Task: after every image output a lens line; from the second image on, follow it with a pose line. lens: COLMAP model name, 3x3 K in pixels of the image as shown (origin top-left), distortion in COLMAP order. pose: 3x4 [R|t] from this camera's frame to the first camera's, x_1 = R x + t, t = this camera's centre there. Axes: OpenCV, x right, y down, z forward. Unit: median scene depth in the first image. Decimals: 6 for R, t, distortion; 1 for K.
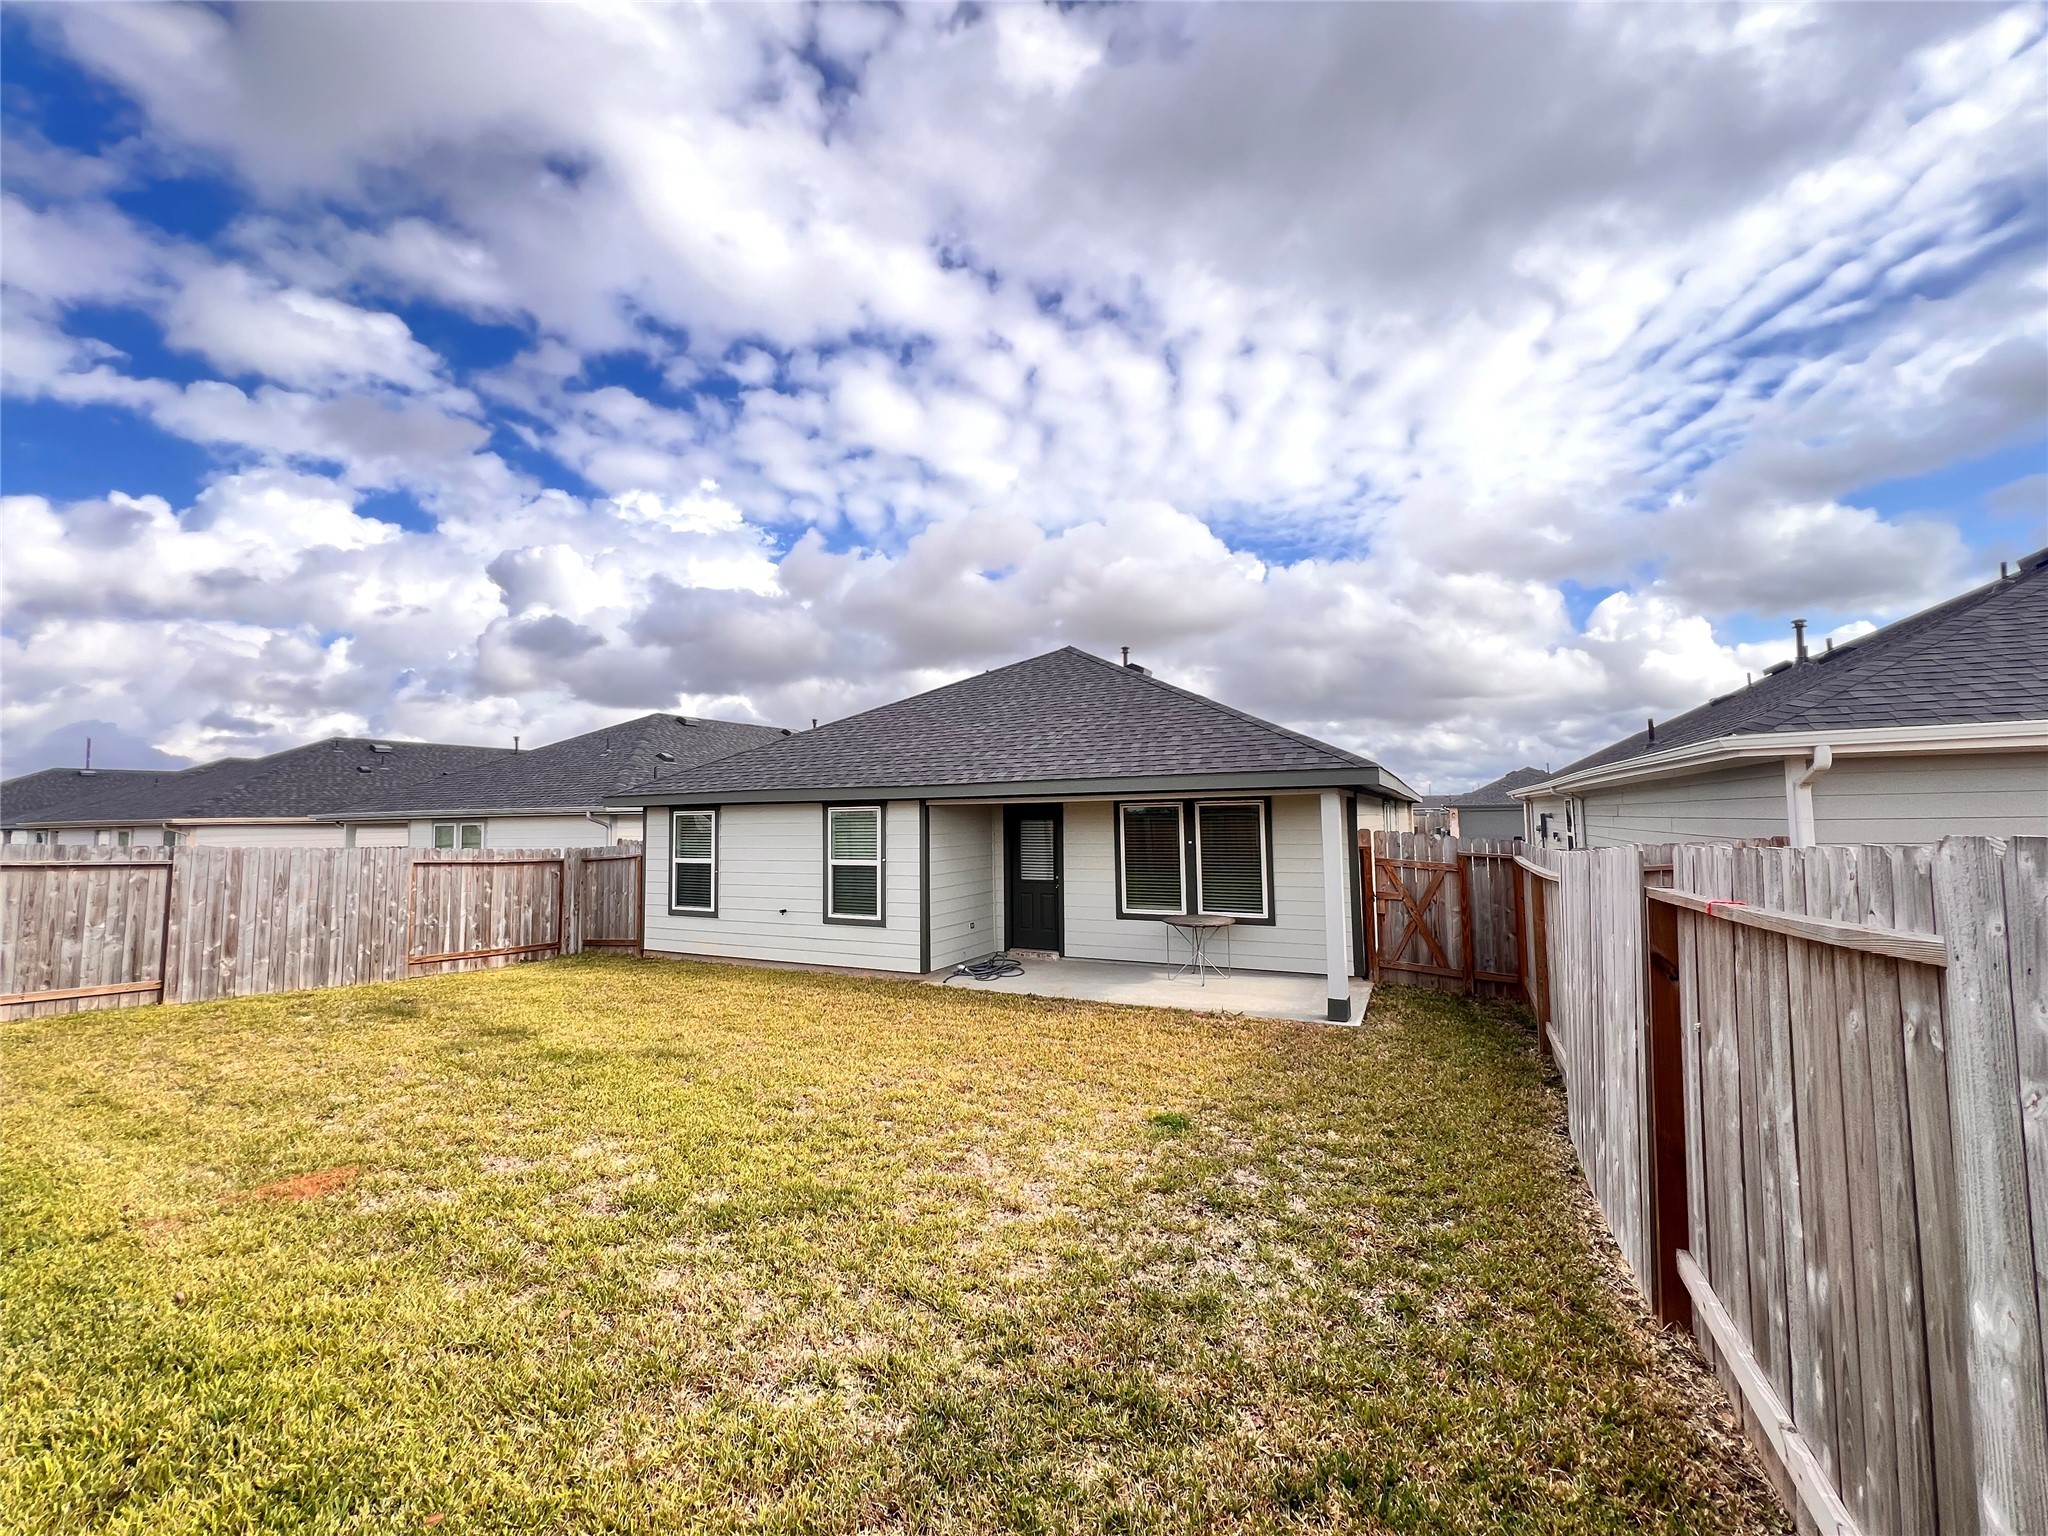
lens RADIAL K [[809.8, 0, 1023.9], [0, 809.8, 751.8], [0, 0, 1]] dist [0.000056, 0.000235]
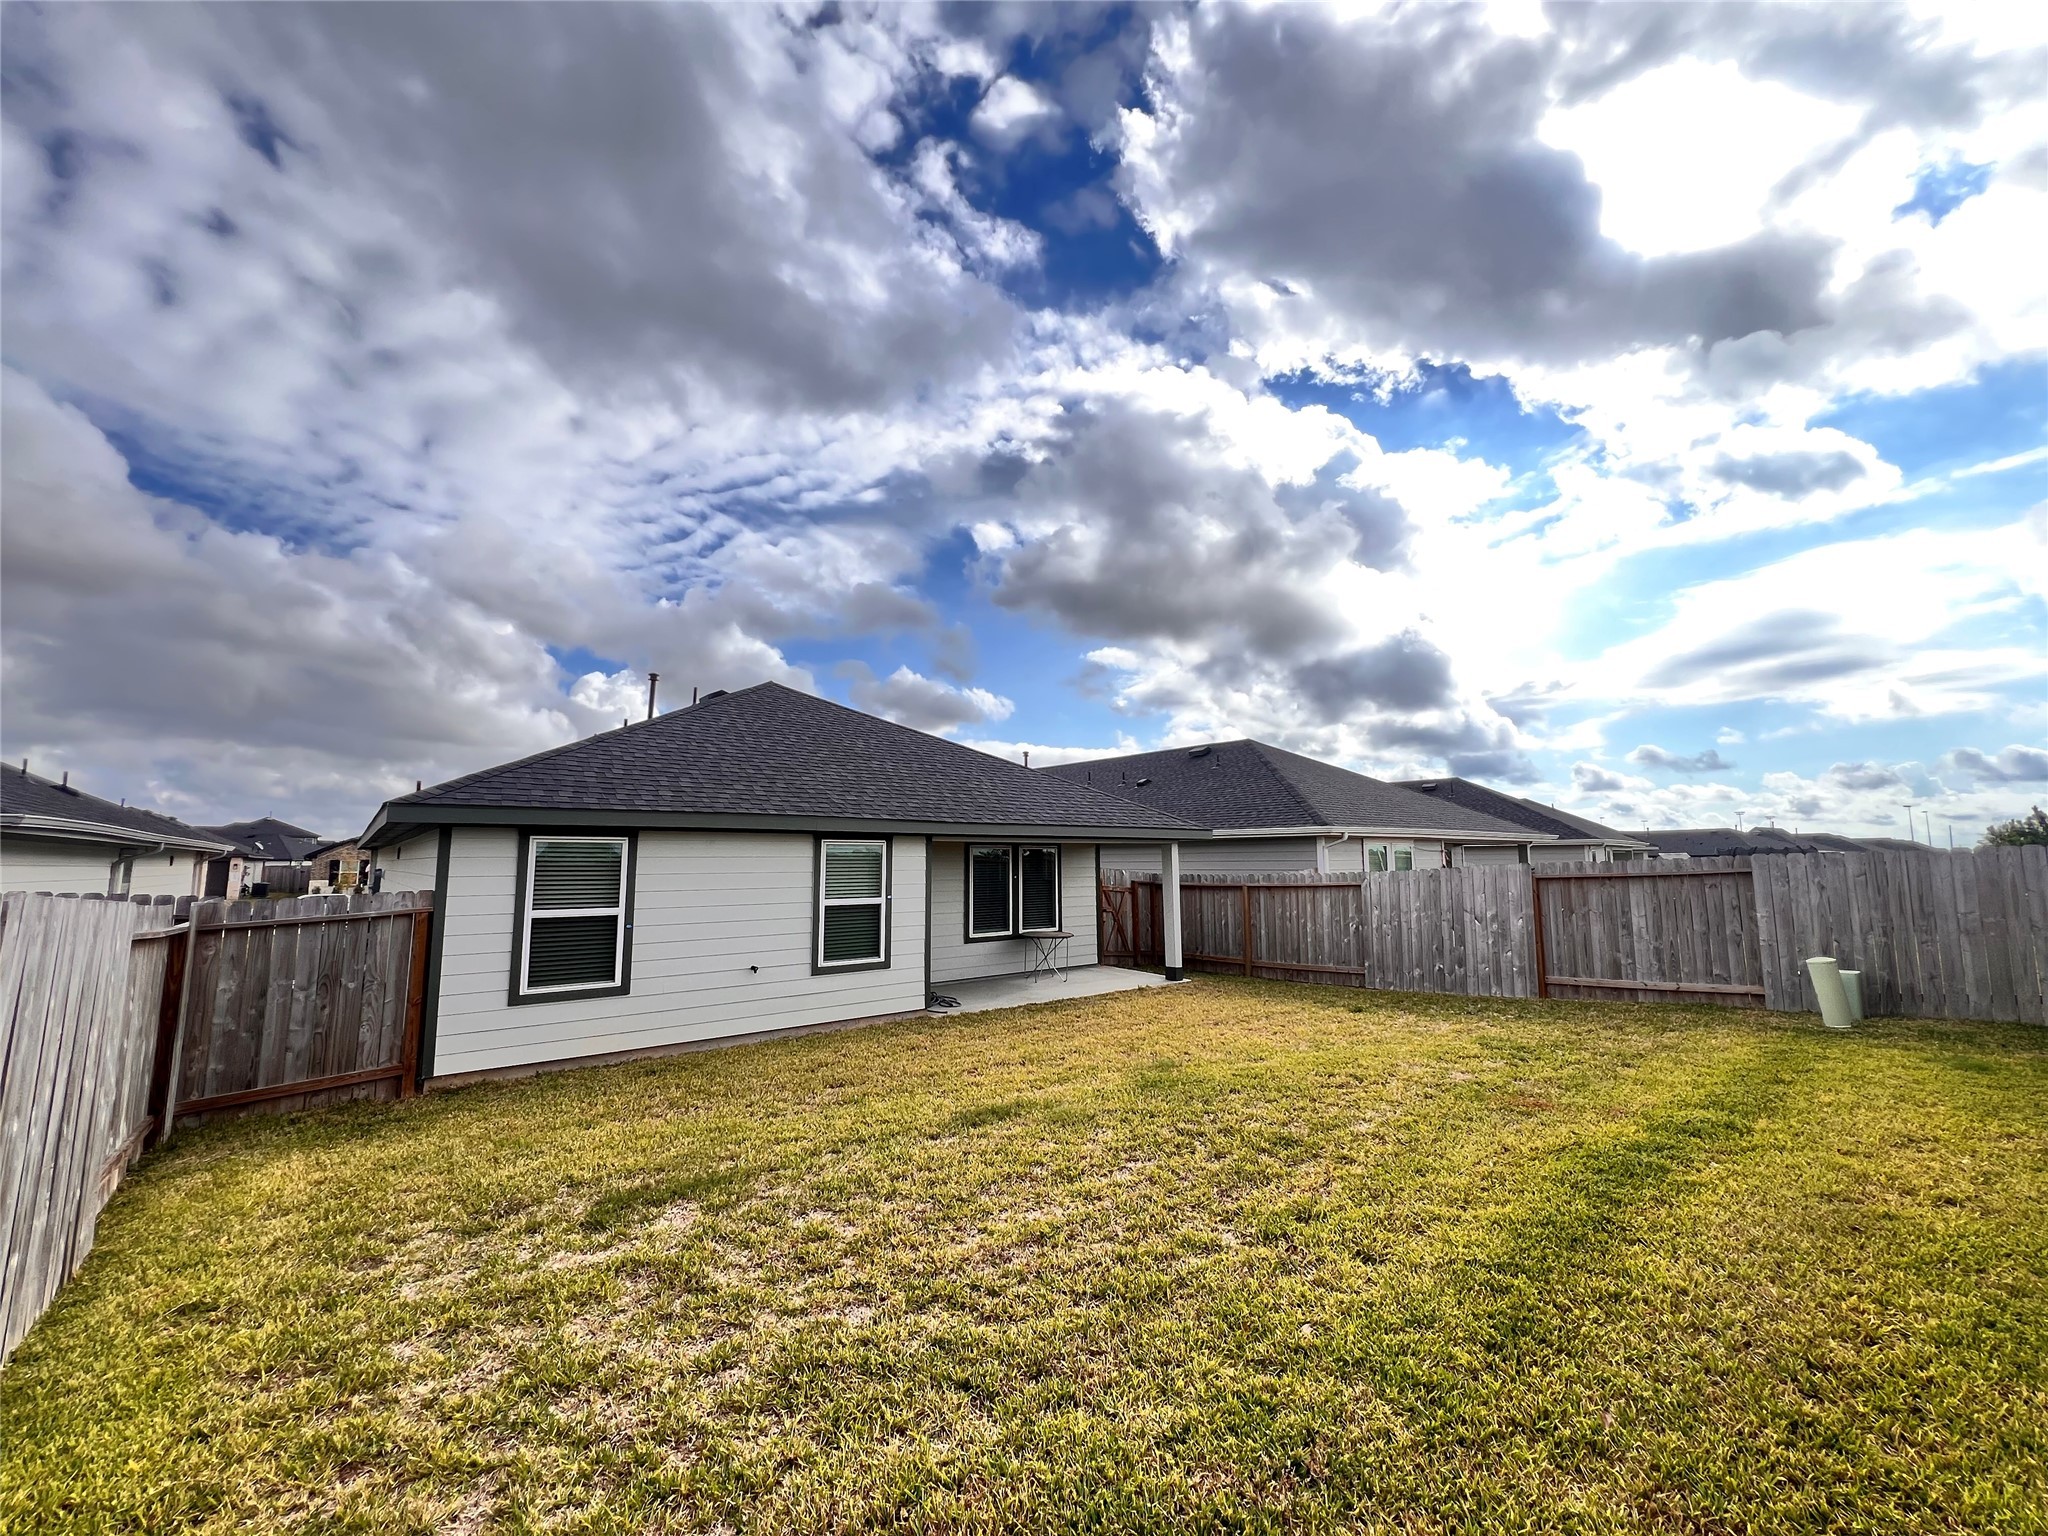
lens RADIAL K [[809.8, 0, 1024.4], [0, 809.8, 782.0], [0, 0, 1]] dist [0.000056, 0.000235]
pose [[0.410266, 0.101647, 0.906283, -0.922571], [-0.075968, 0.994124, -0.077110, 0.056117], [-0.908796, -0.037213, 0.415577, 0.434358]]
